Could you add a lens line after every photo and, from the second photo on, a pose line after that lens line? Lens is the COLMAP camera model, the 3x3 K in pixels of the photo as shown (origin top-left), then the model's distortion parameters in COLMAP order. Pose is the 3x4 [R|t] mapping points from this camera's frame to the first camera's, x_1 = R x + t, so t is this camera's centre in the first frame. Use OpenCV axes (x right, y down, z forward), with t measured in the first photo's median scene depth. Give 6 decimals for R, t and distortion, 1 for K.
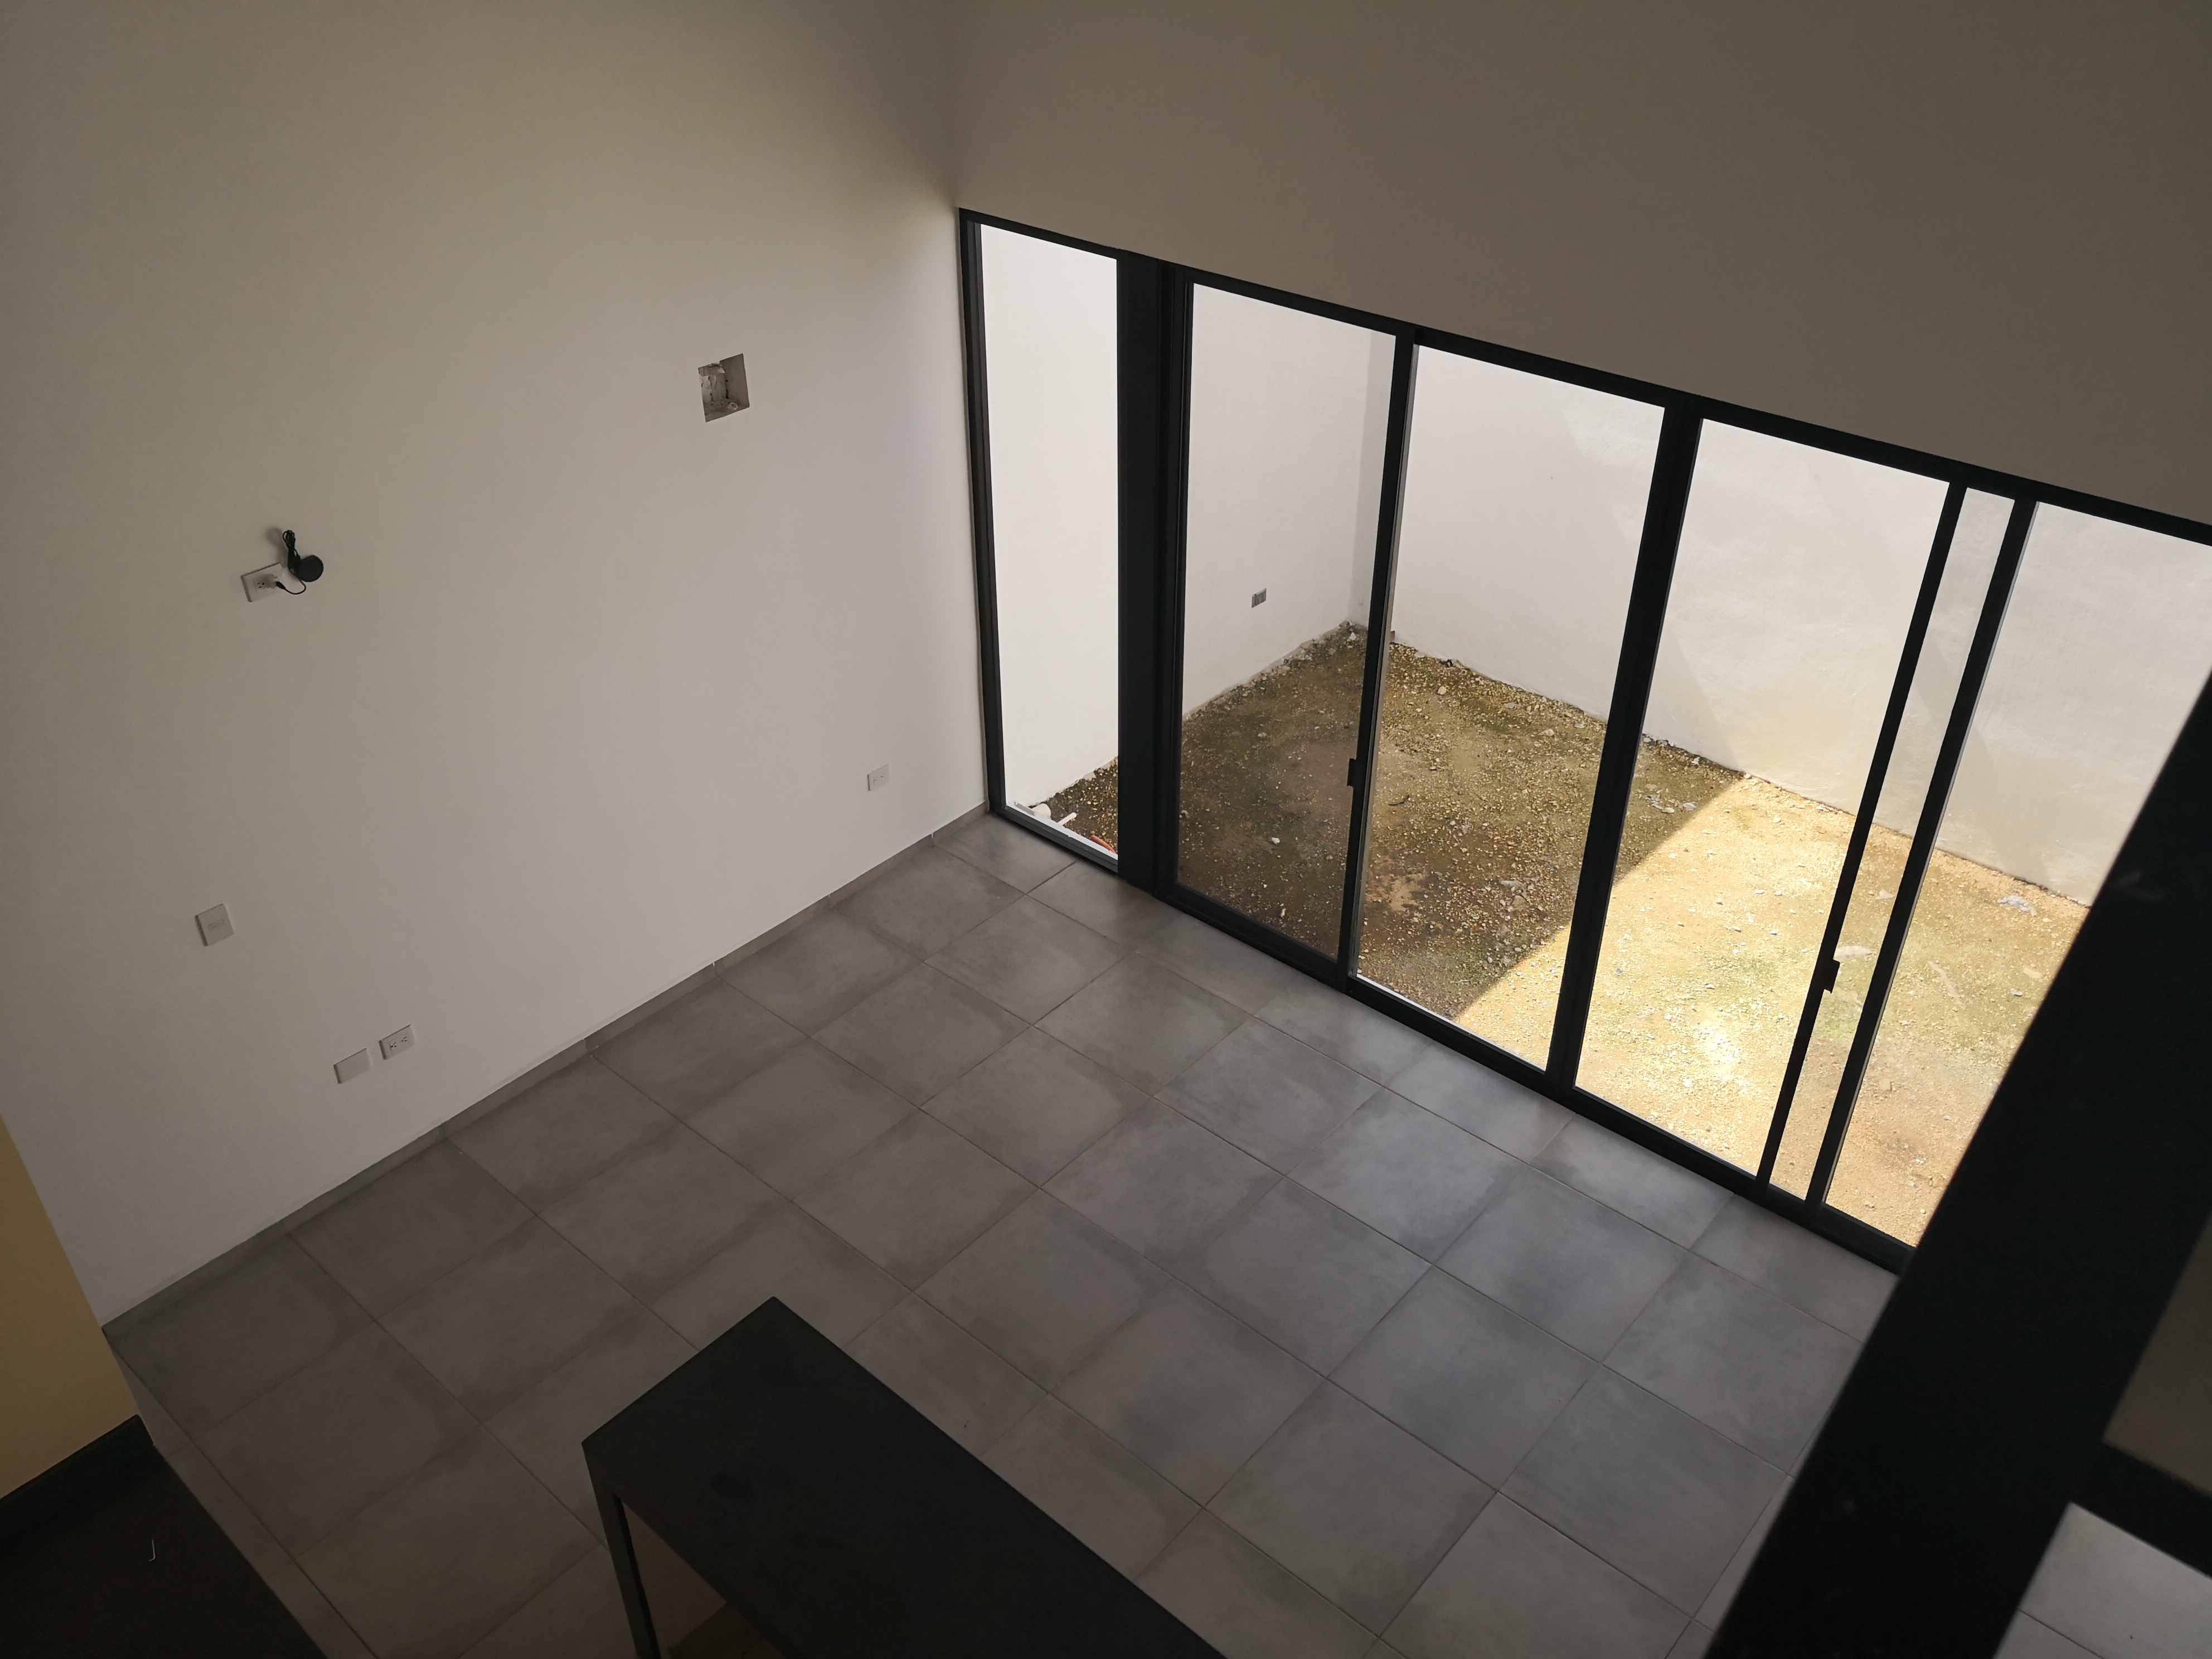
lens RADIAL K [[1808.5, 0, 1100.1], [0, 1808.5, 825.1], [0, 0, 1]] dist [0.026870, -0.036646]
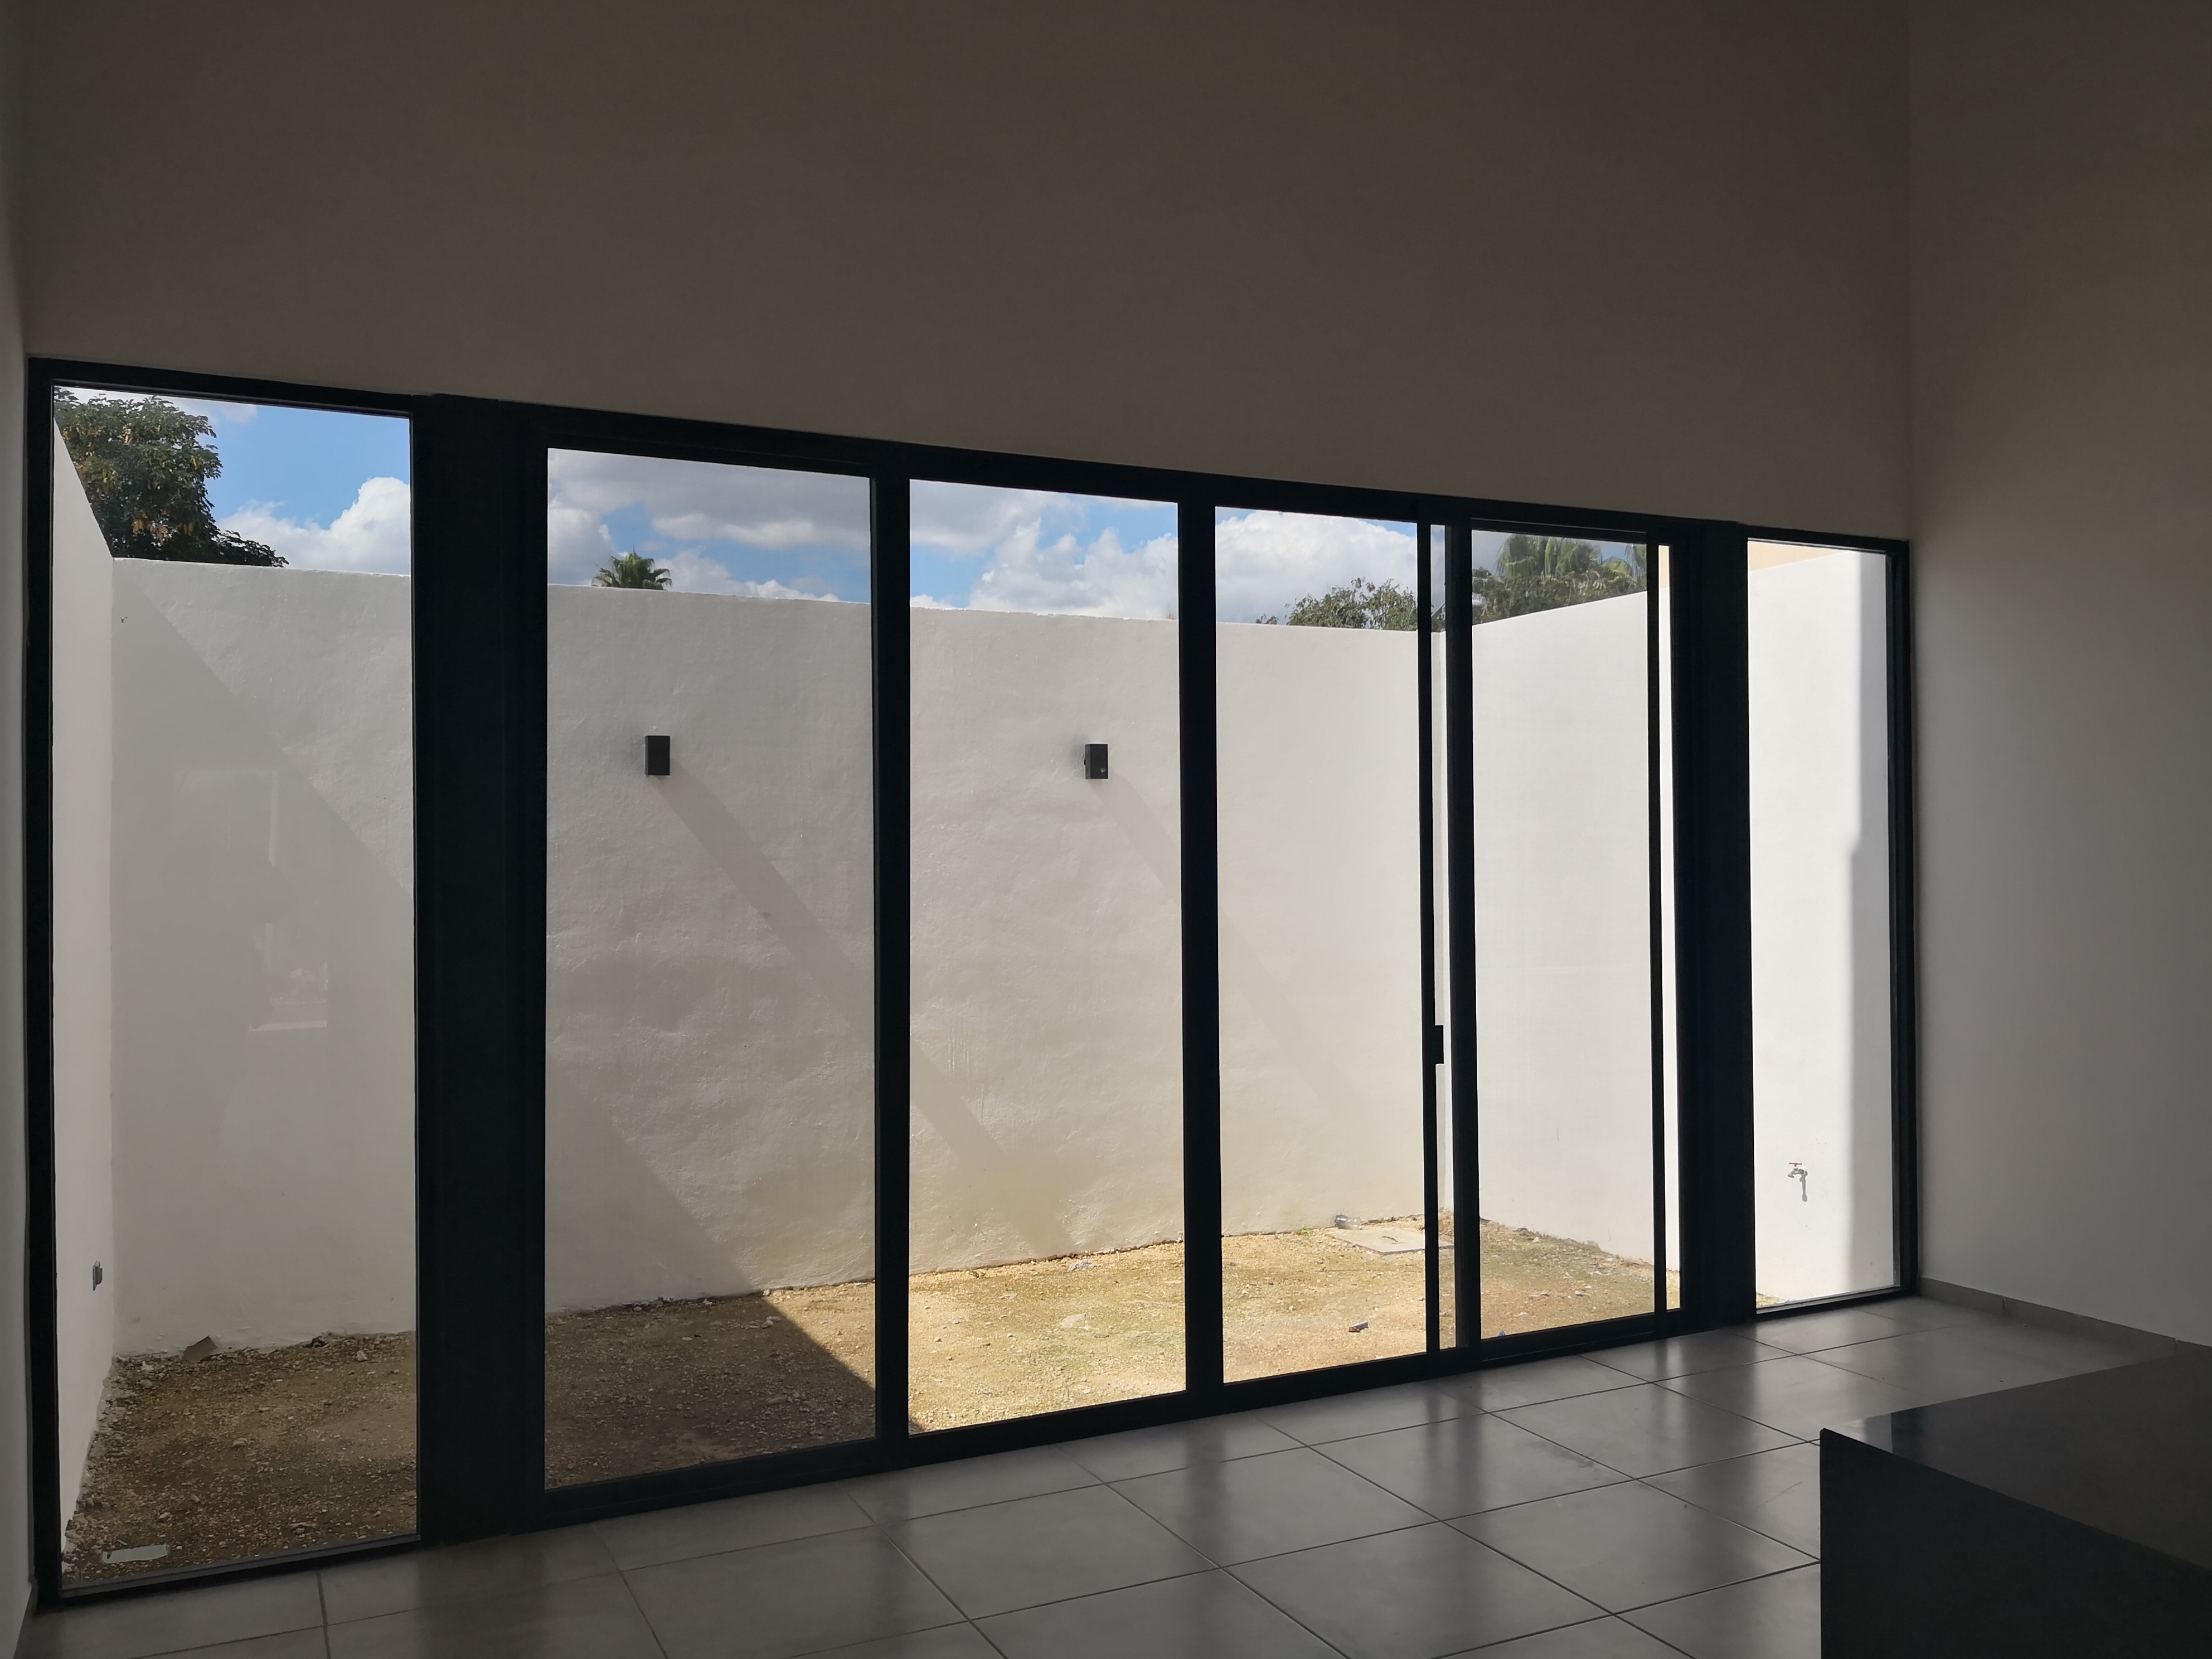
lens RADIAL K [[1808.5, 0, 1129.3], [0, 1808.5, 819.1], [0, 0, 1]] dist [0.026870, -0.036646]
pose [[0.379865, 0.016945, 0.924887, -0.499729], [0.525390, 0.818964, -0.230790, 0.103959], [-0.761359, 0.573595, 0.302193, 0.663763]]
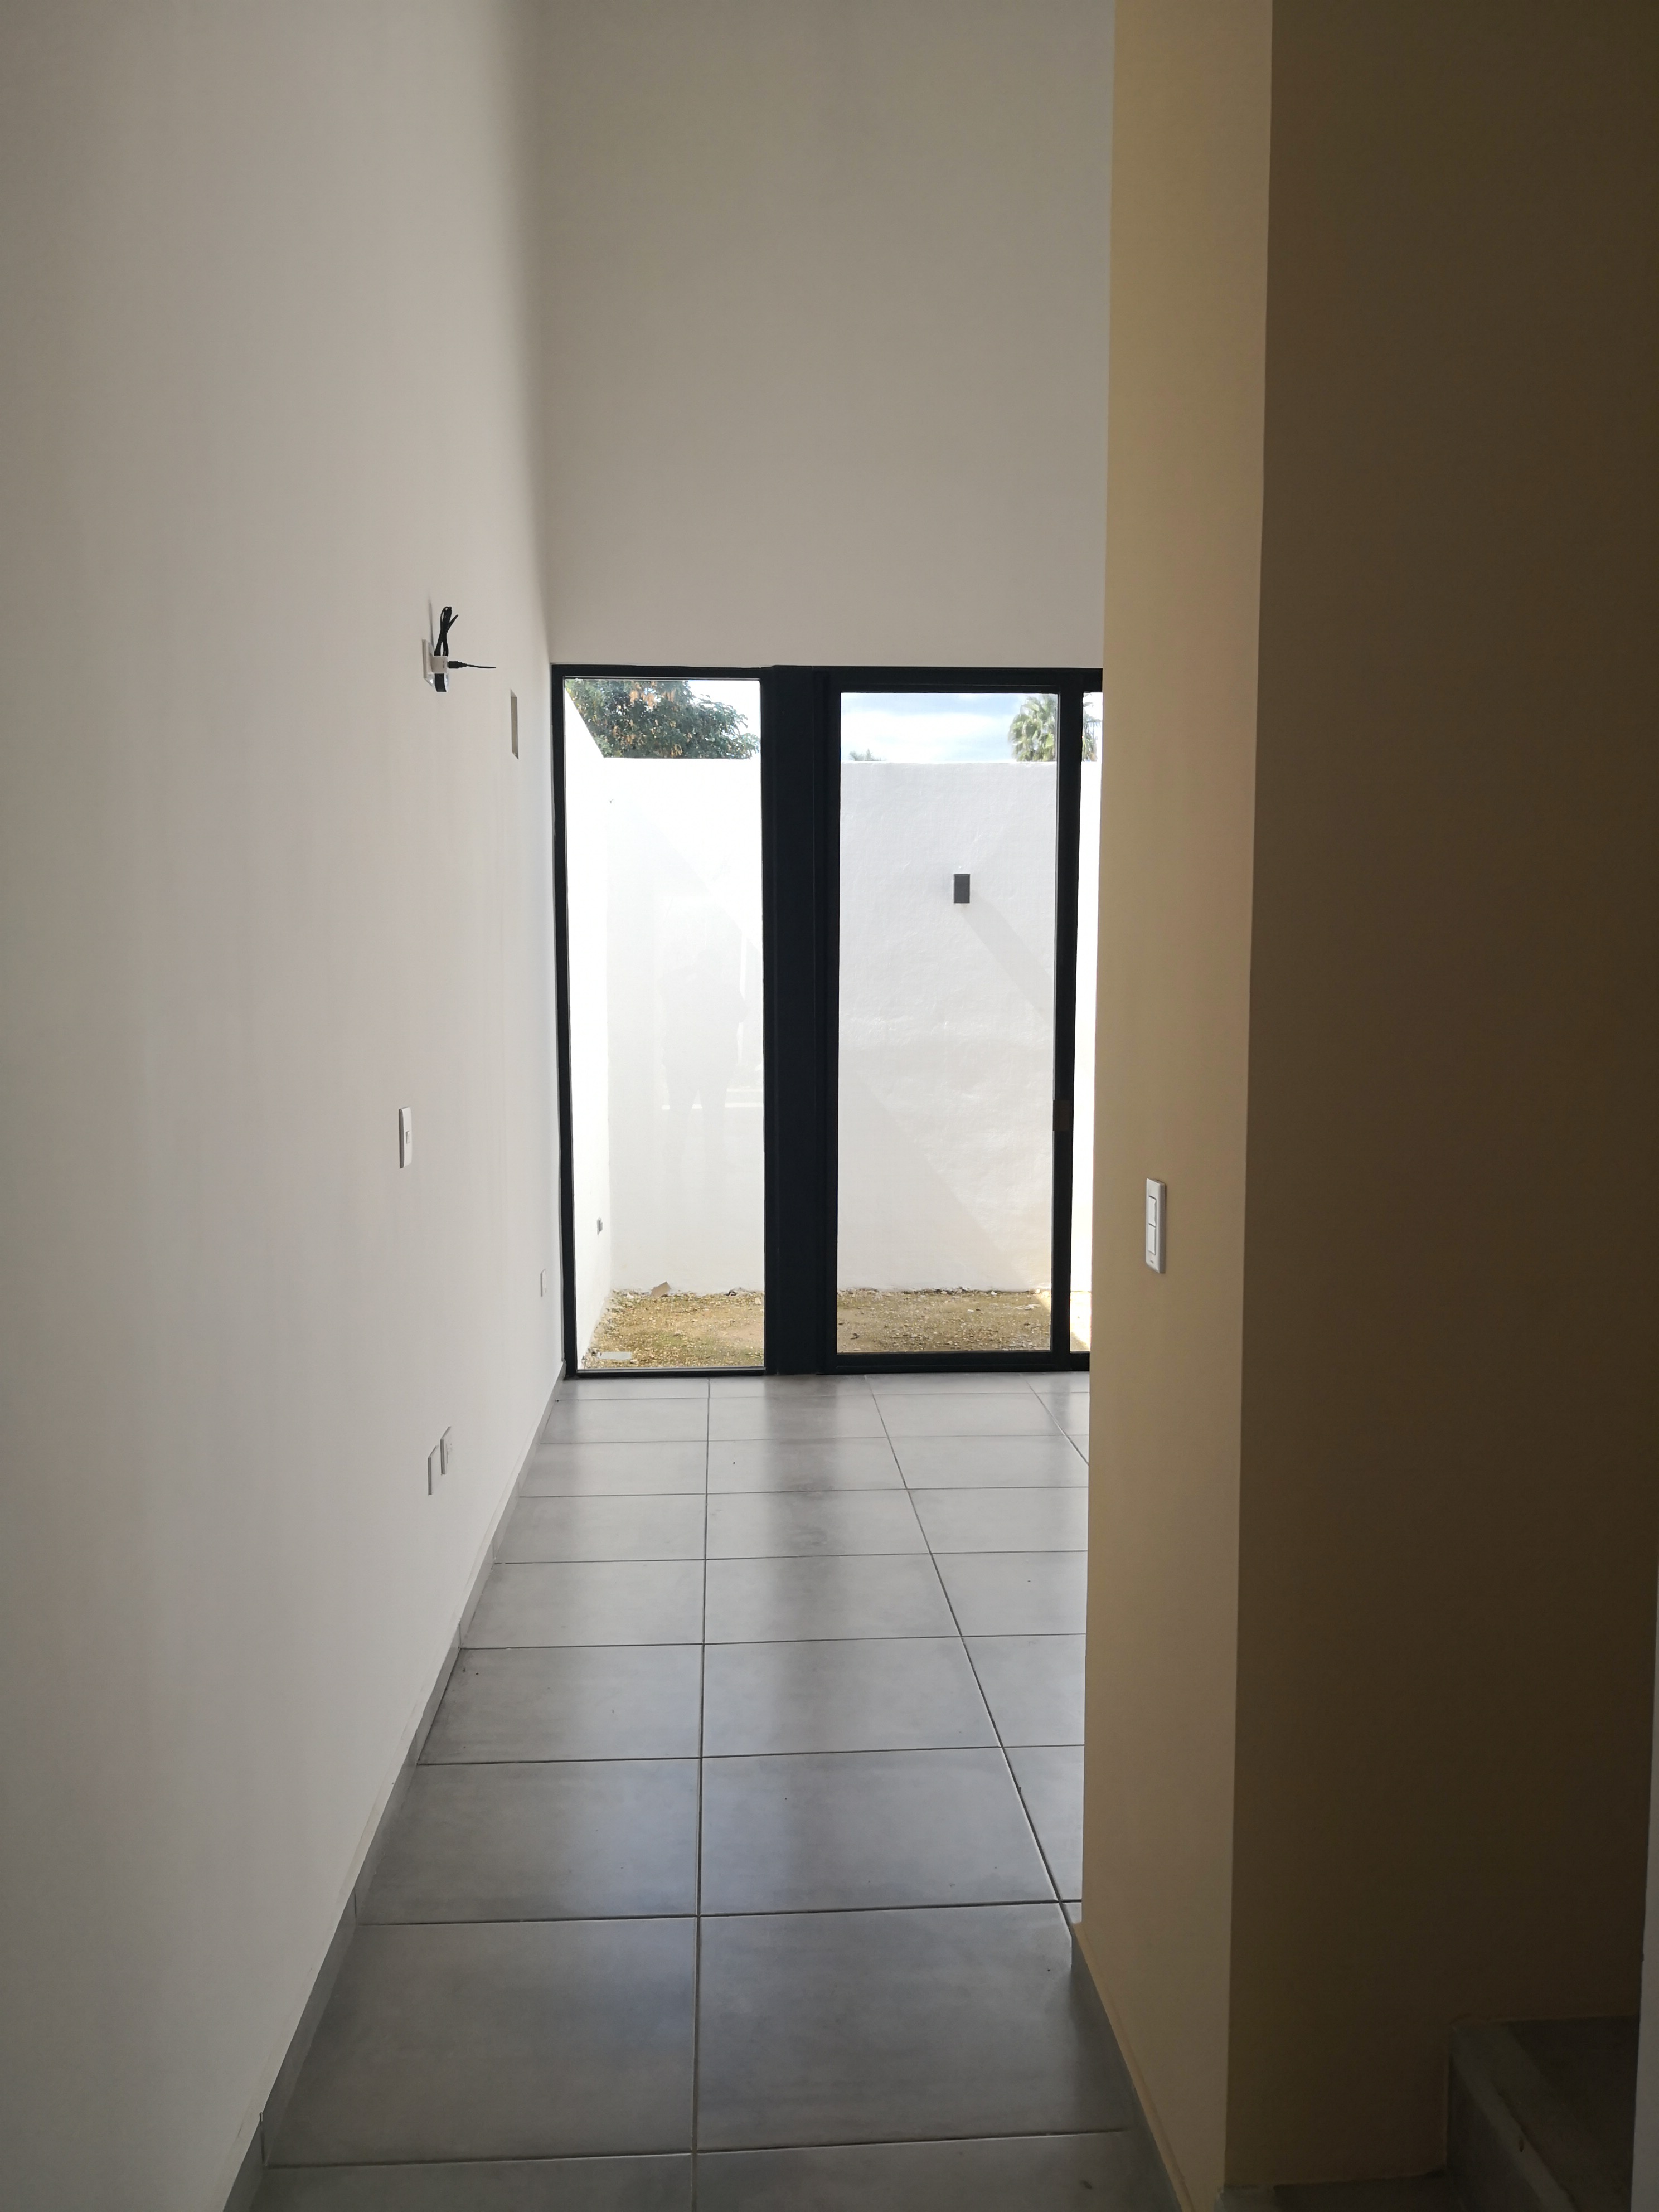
lens RADIAL K [[1808.5, 0, 836.7], [0, 1808.5, 1112.8], [0, 0, 1]] dist [0.026870, -0.036646]
pose [[0.706249, -0.051401, 0.706095, -0.717911], [0.396667, 0.854838, -0.334525, 0.281019], [-0.586402, 0.516343, 0.624118, 0.420148]]
